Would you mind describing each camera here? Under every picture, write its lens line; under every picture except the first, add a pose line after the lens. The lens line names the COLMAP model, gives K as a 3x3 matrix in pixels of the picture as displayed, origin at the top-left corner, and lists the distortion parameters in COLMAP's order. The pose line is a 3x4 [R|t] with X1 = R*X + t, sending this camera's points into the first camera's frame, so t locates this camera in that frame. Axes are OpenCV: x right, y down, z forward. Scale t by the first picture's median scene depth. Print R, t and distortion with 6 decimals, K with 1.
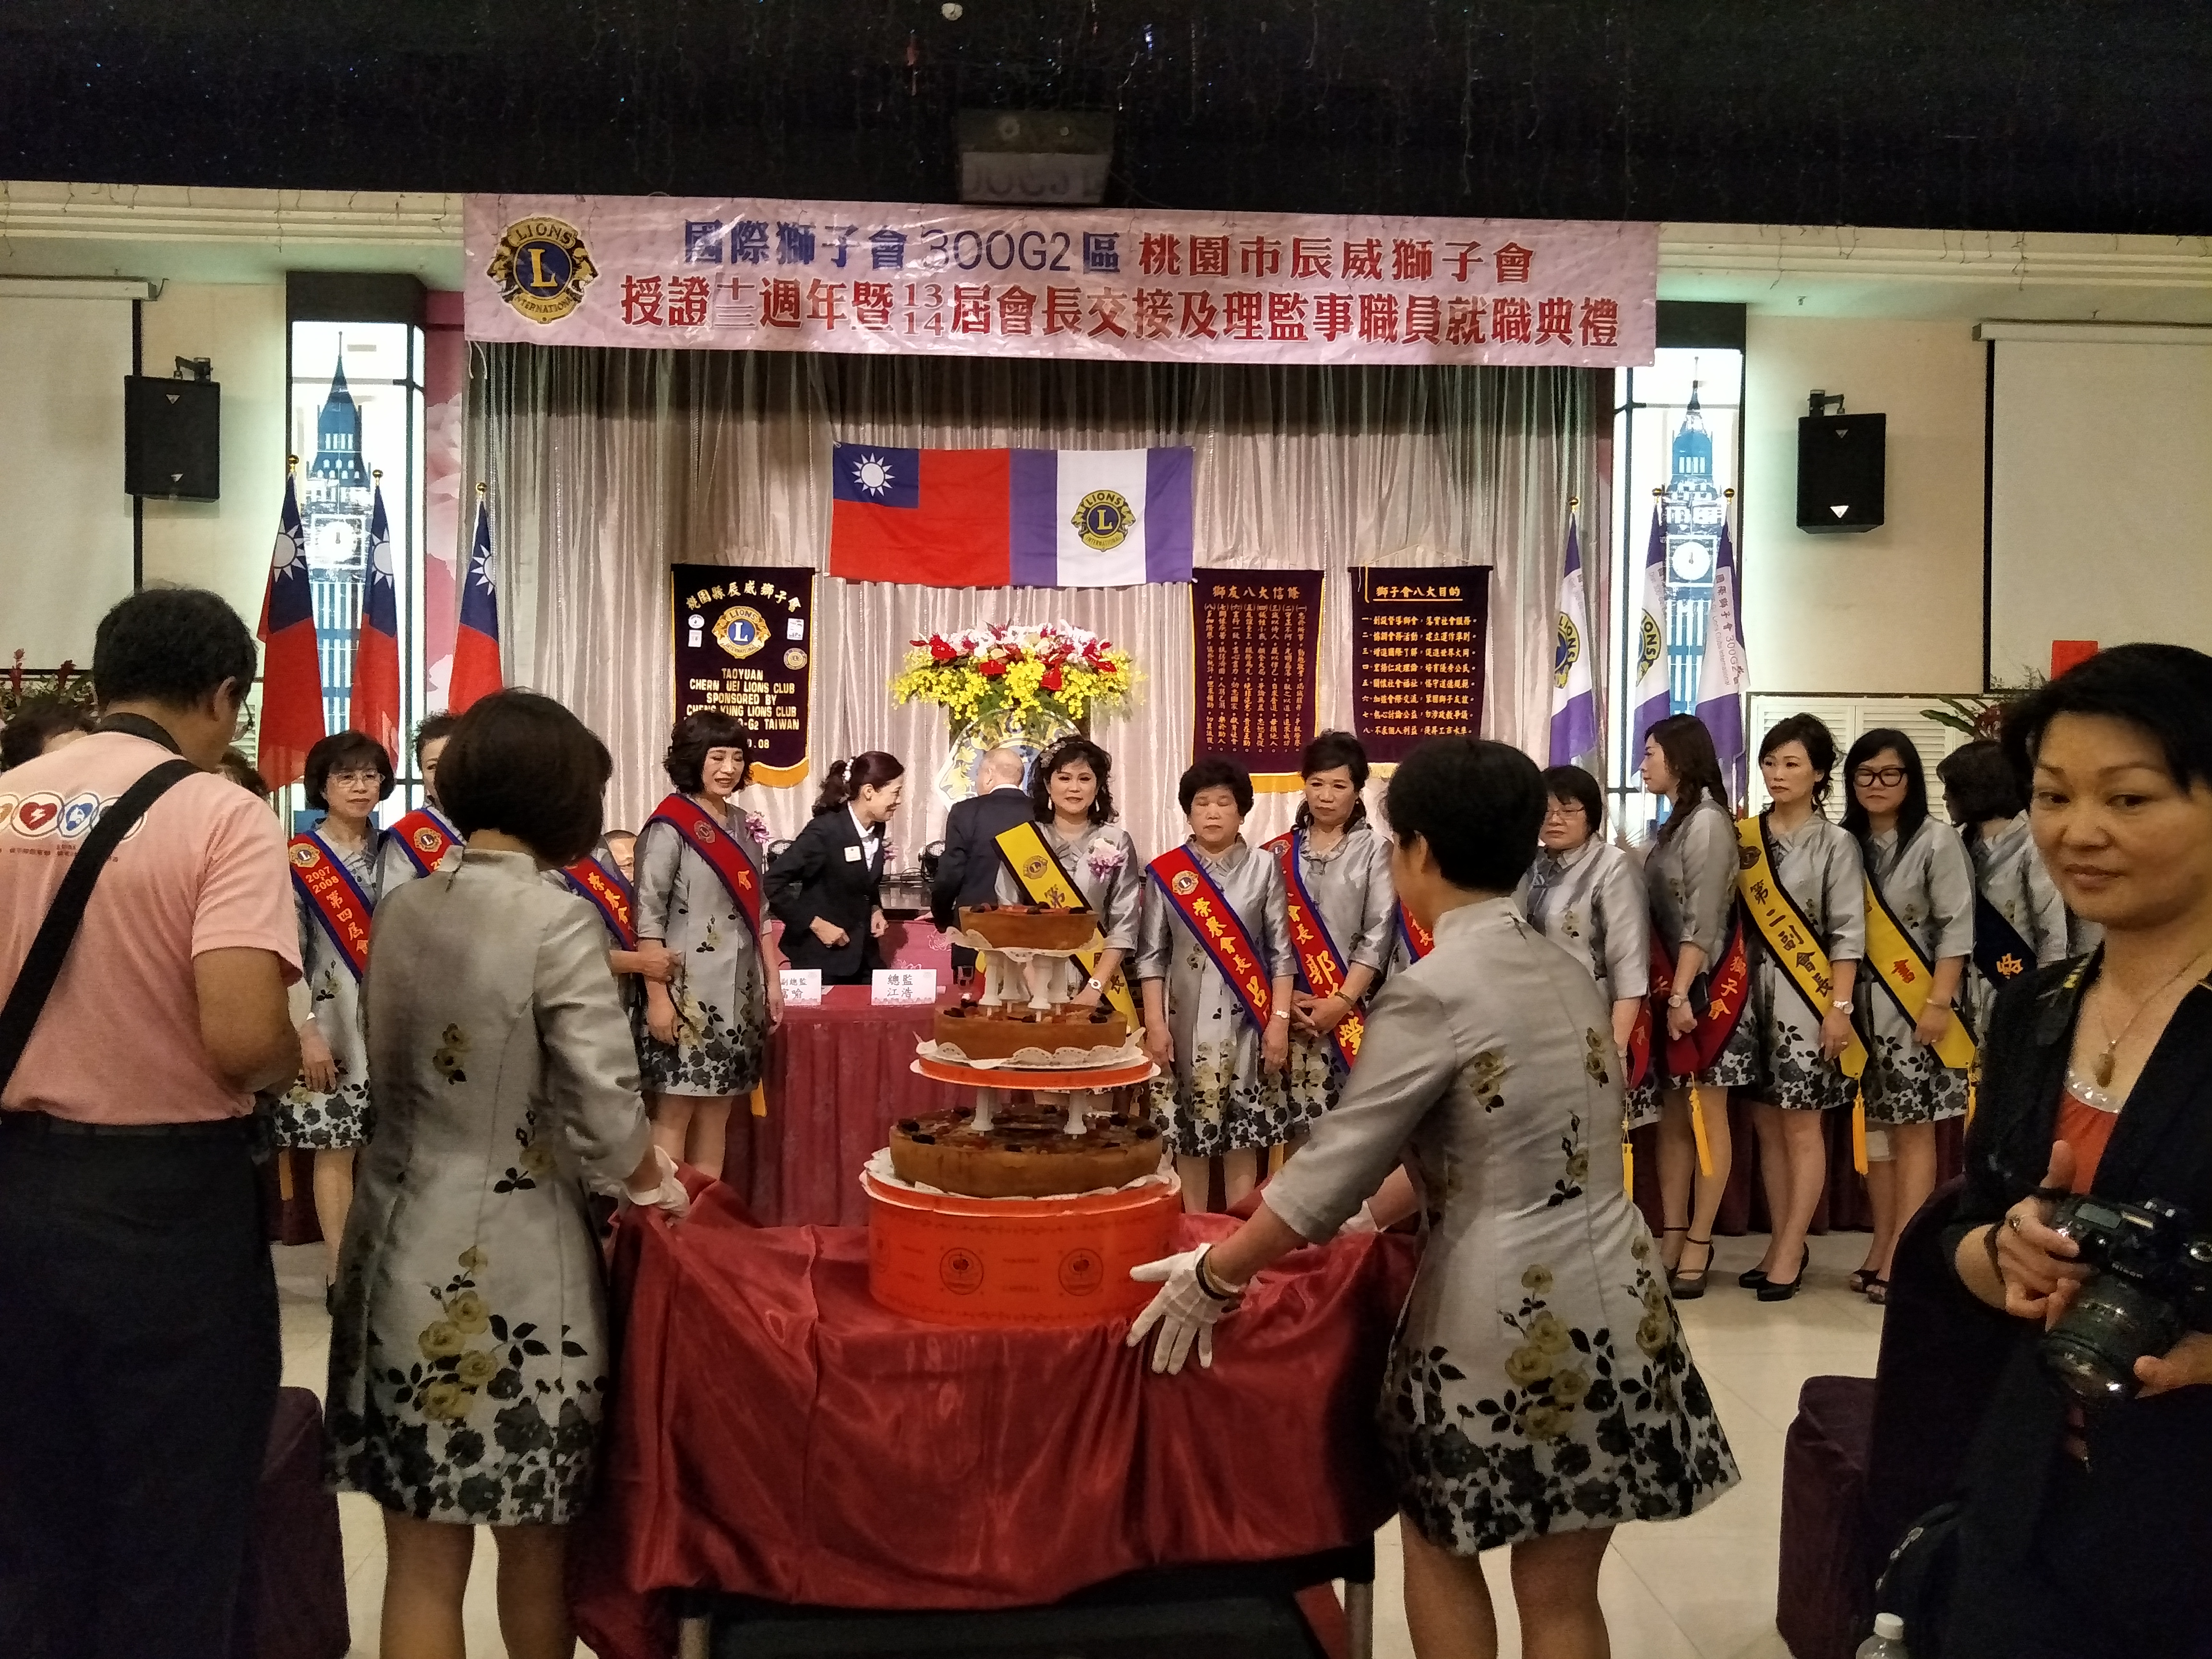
lens RADIAL K [[1932.9, 0, 1106.0], [0, 1932.9, 829.5], [0, 0, 1]] dist [0.072225, -0.328773]
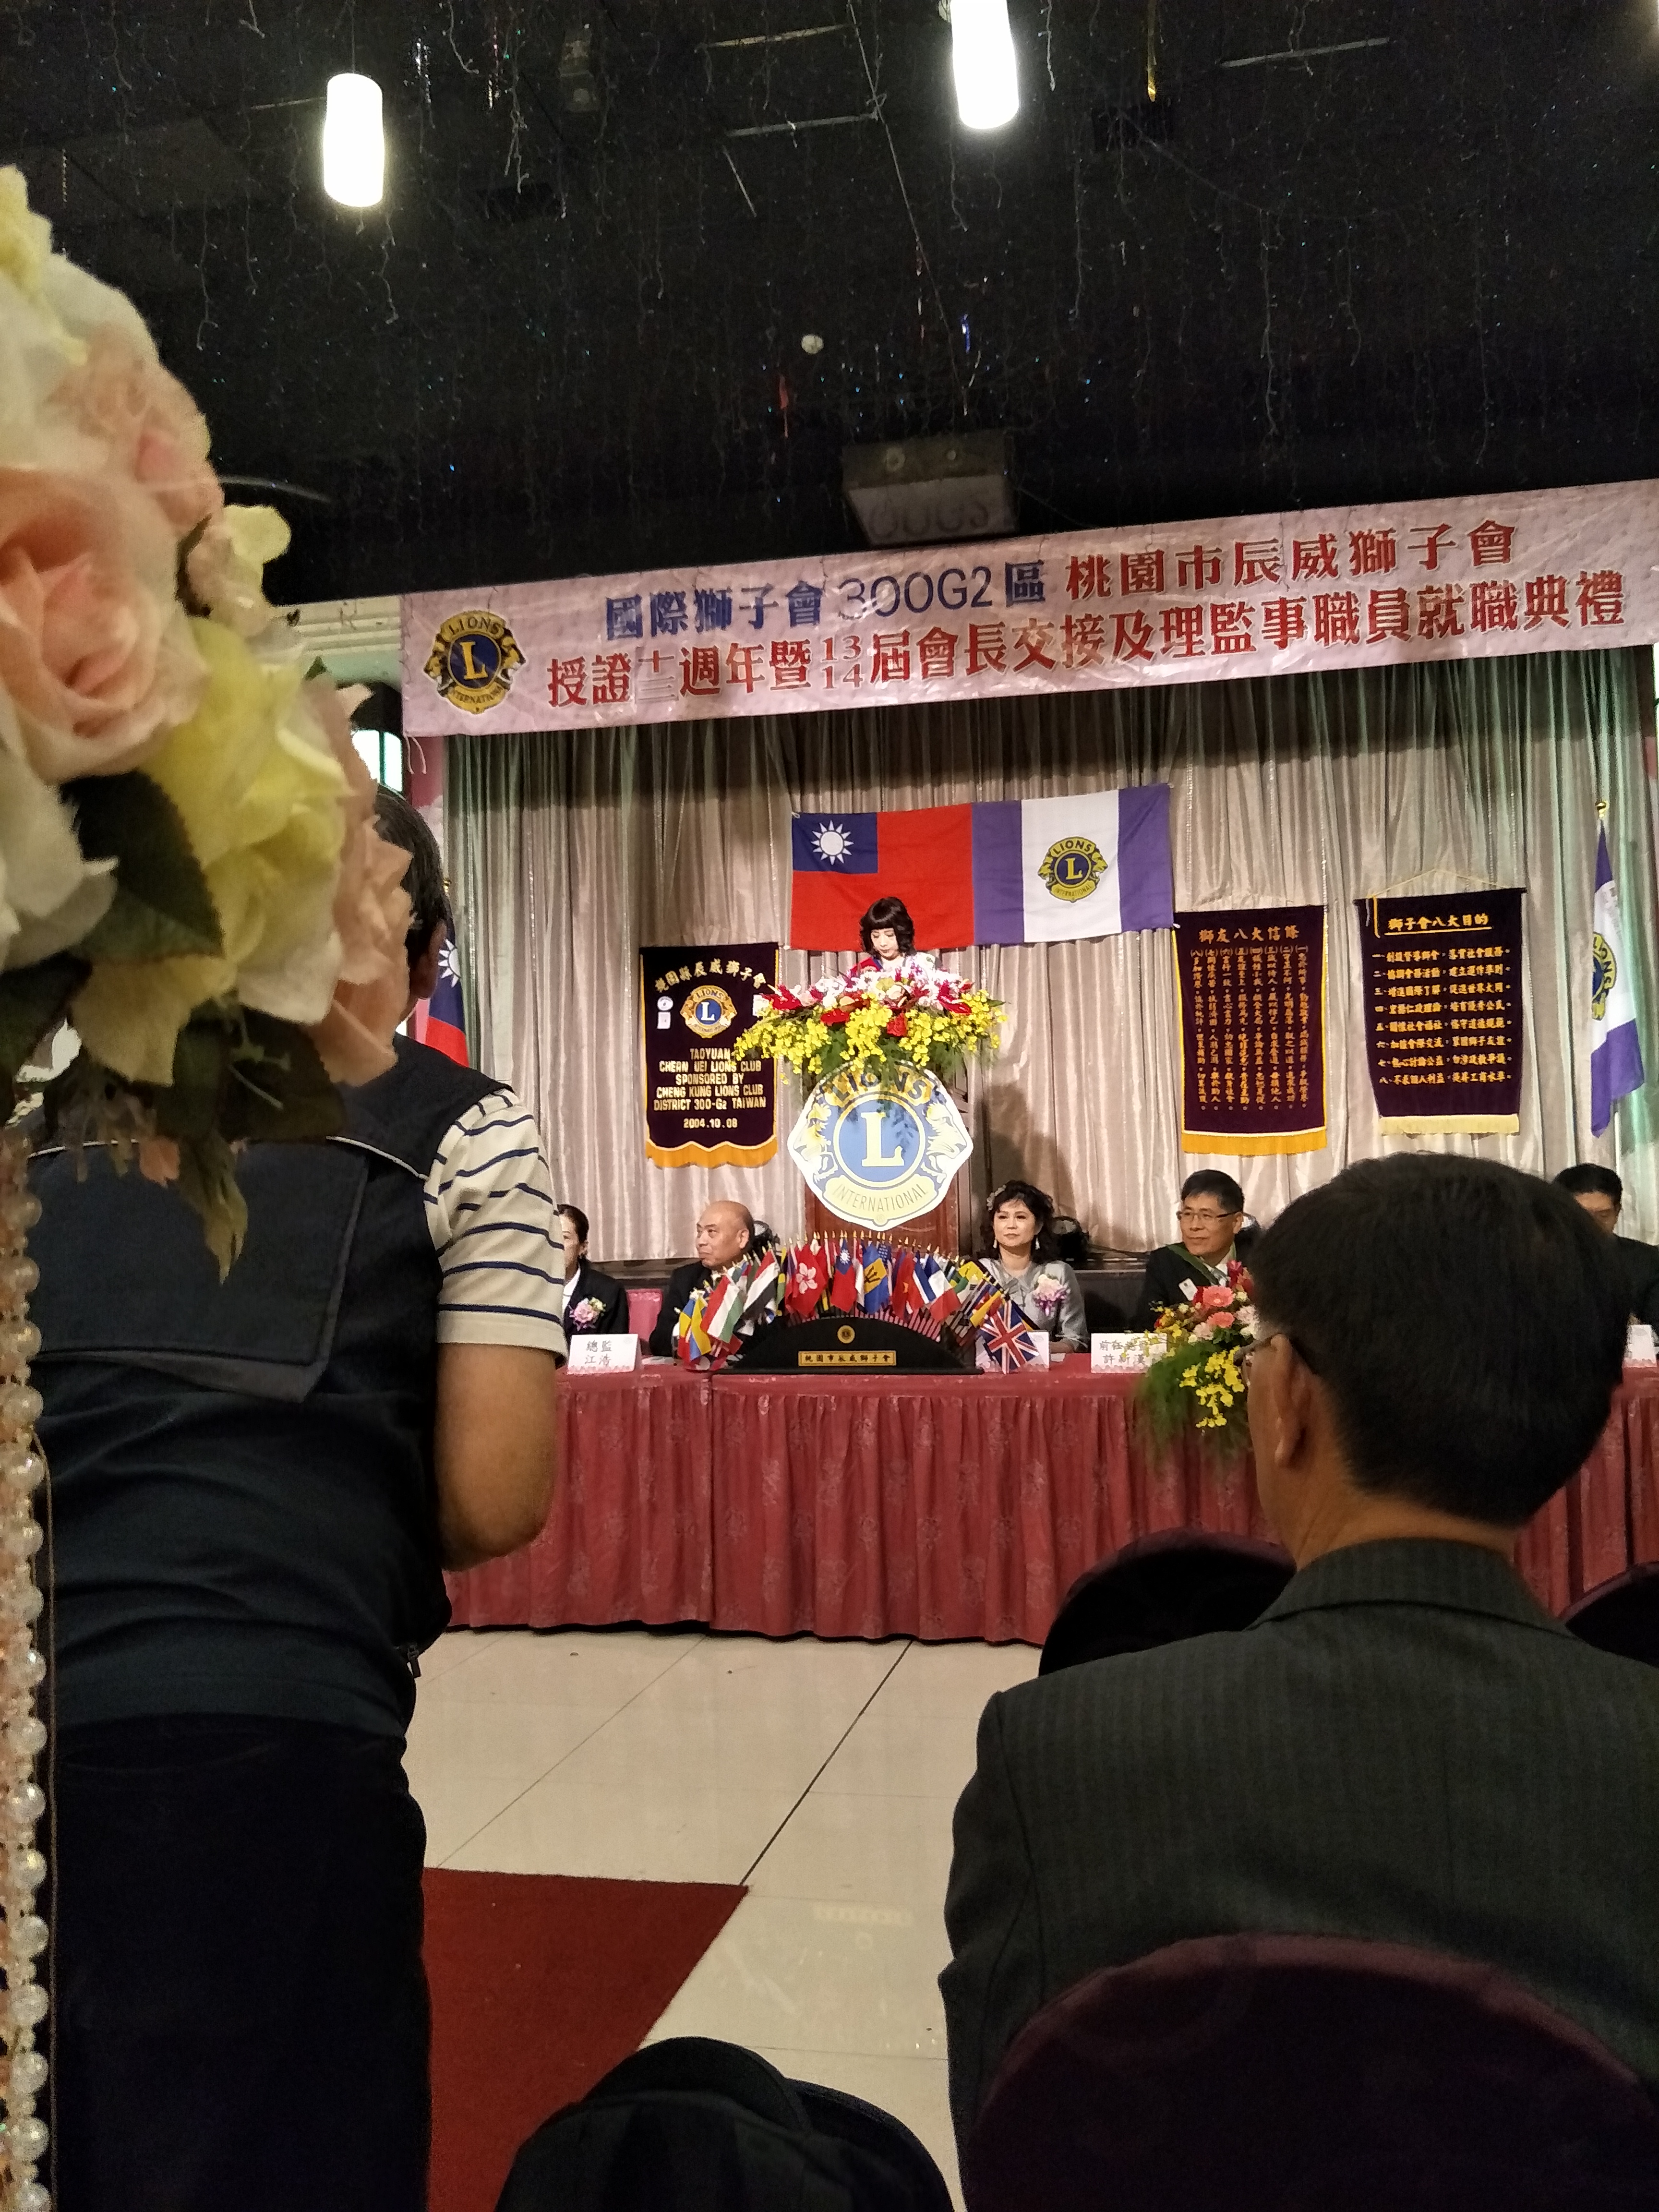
lens RADIAL K [[1932.9, 0, 829.5], [0, 1932.9, 1106.0], [0, 0, 1]] dist [0.072225, -0.328773]
pose [[0.963708, -0.045716, -0.263017, 0.138388], [0.027791, 0.997055, -0.071475, 0.019465], [0.265510, 0.061572, 0.962140, 0.084298]]
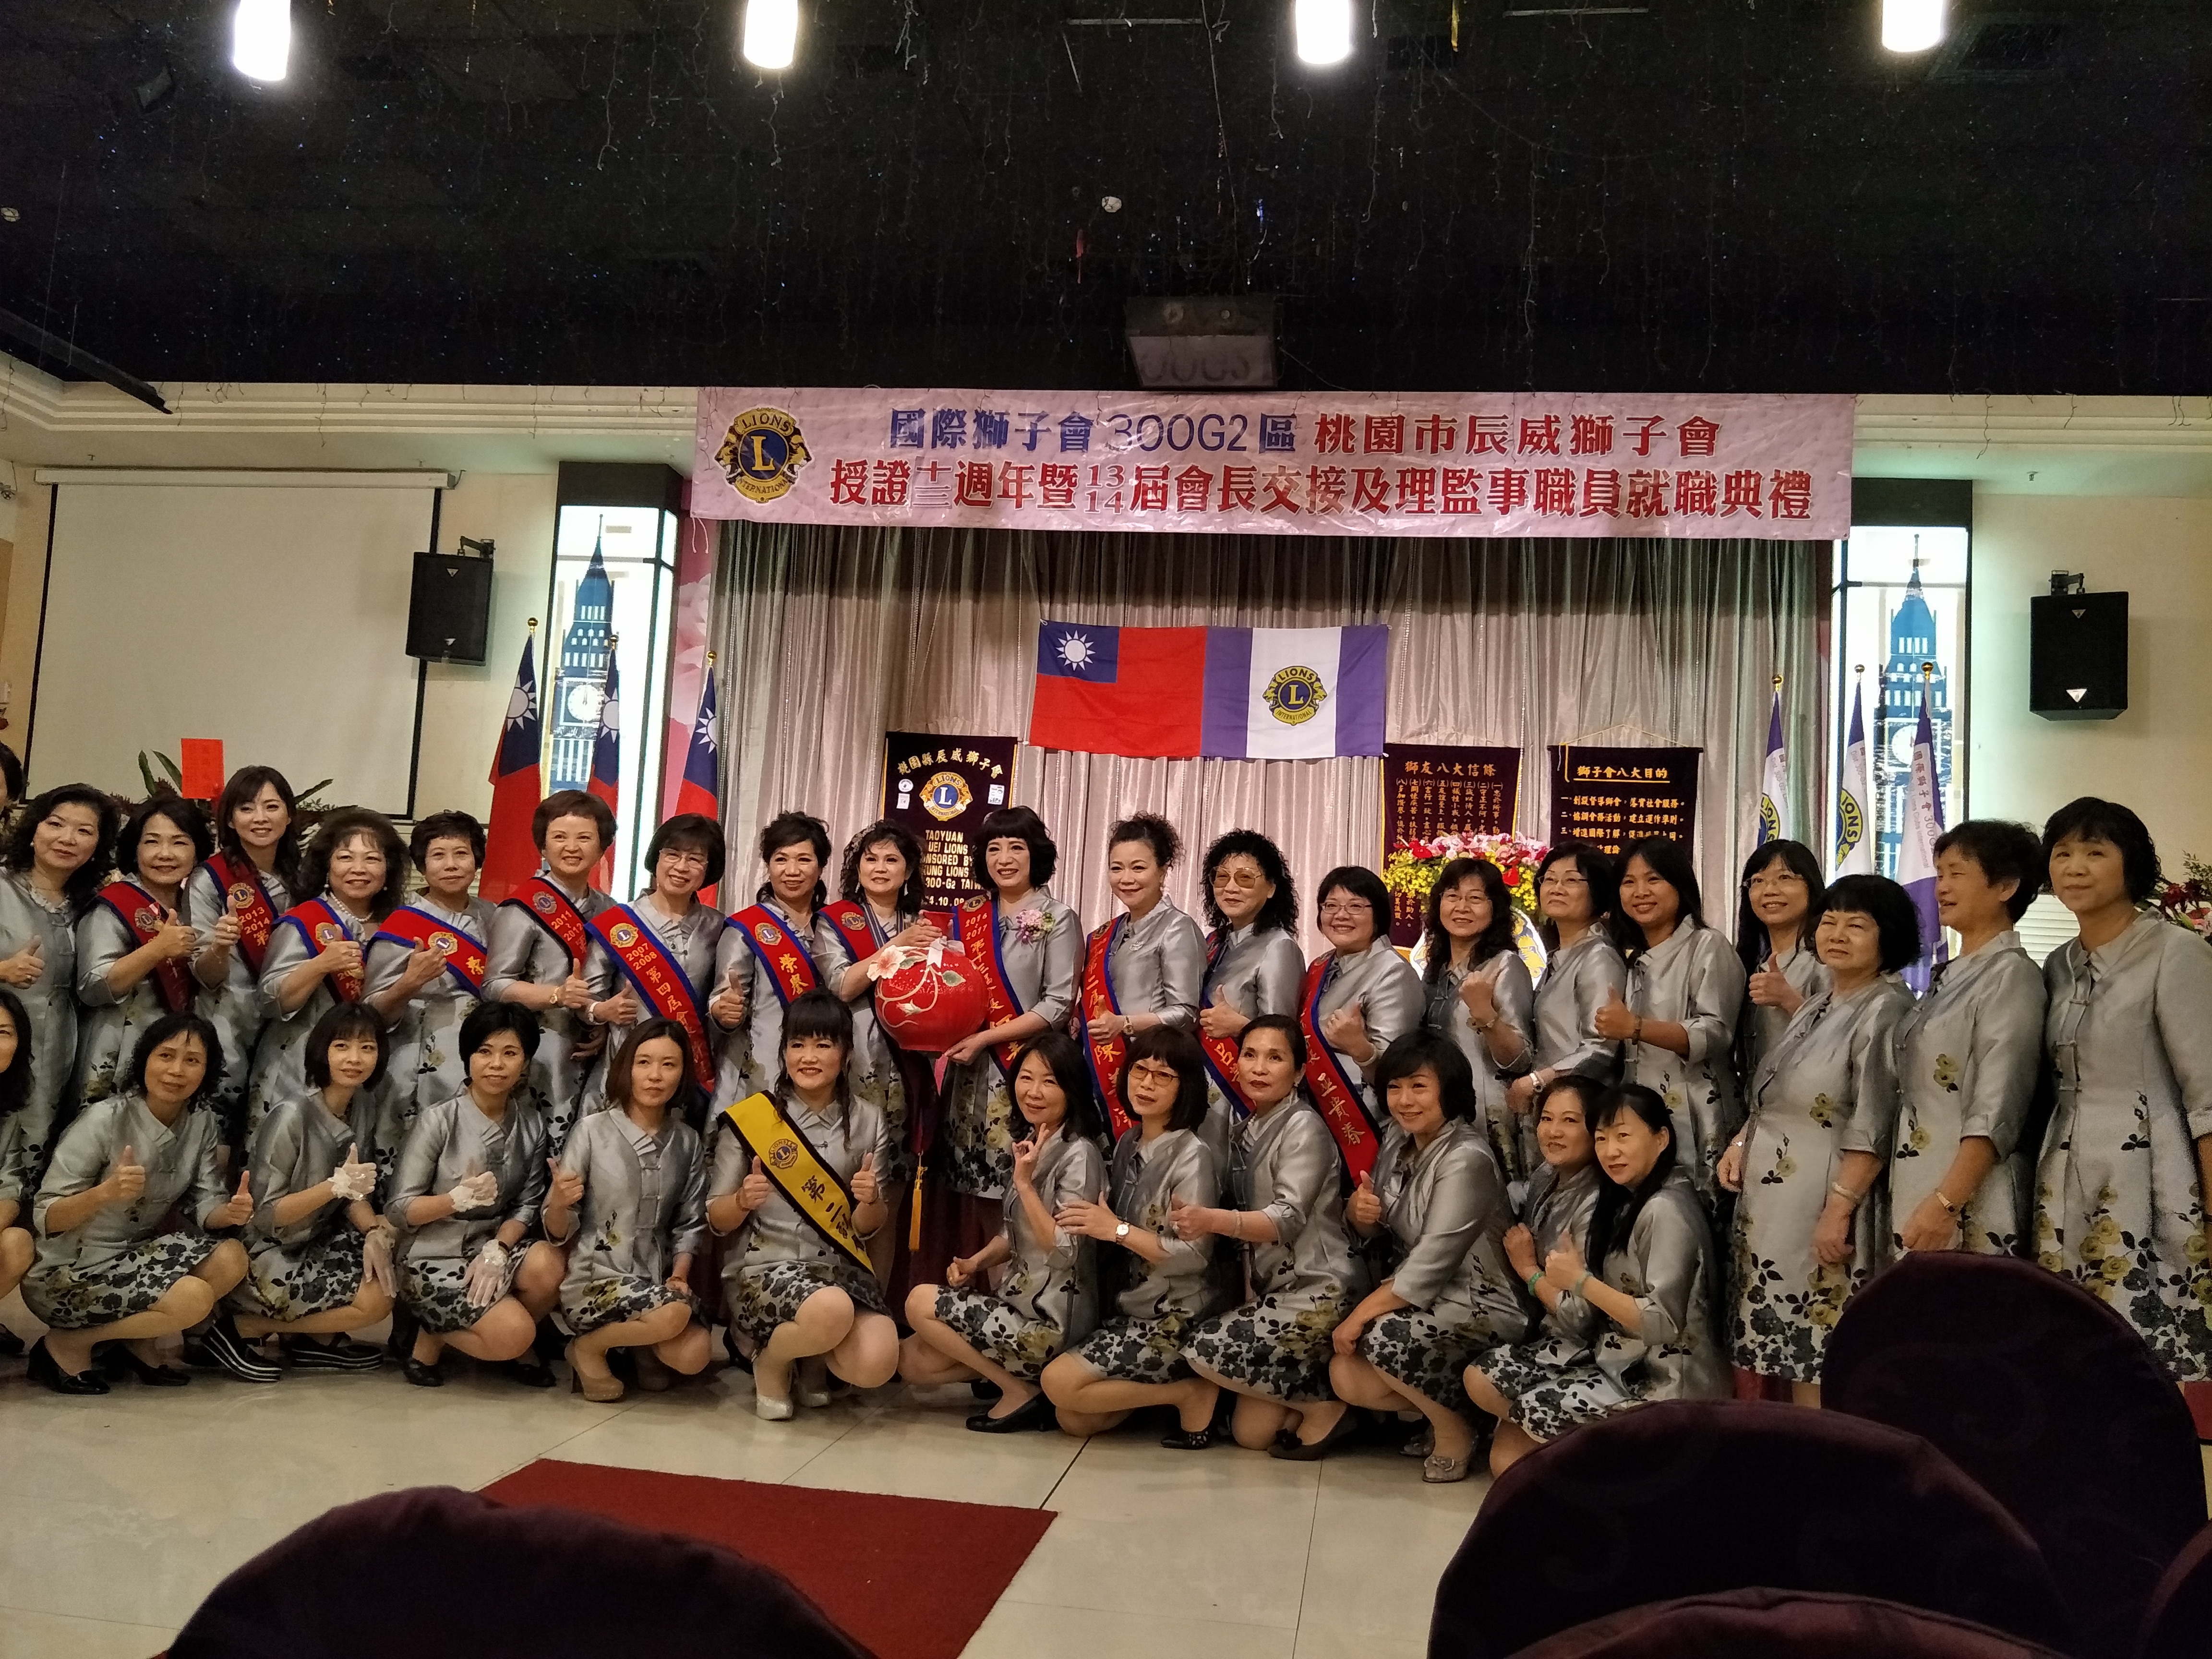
lens RADIAL K [[1924.1, 0, 1106.0], [0, 1924.1, 829.5], [0, 0, 1]] dist [0.134896, -0.575244]
pose [[0.978226, 0.024990, -0.206030, 0.122791], [-0.049572, 0.992124, -0.115031, 0.034841], [0.201533, 0.122740, 0.971761, 0.004711]]
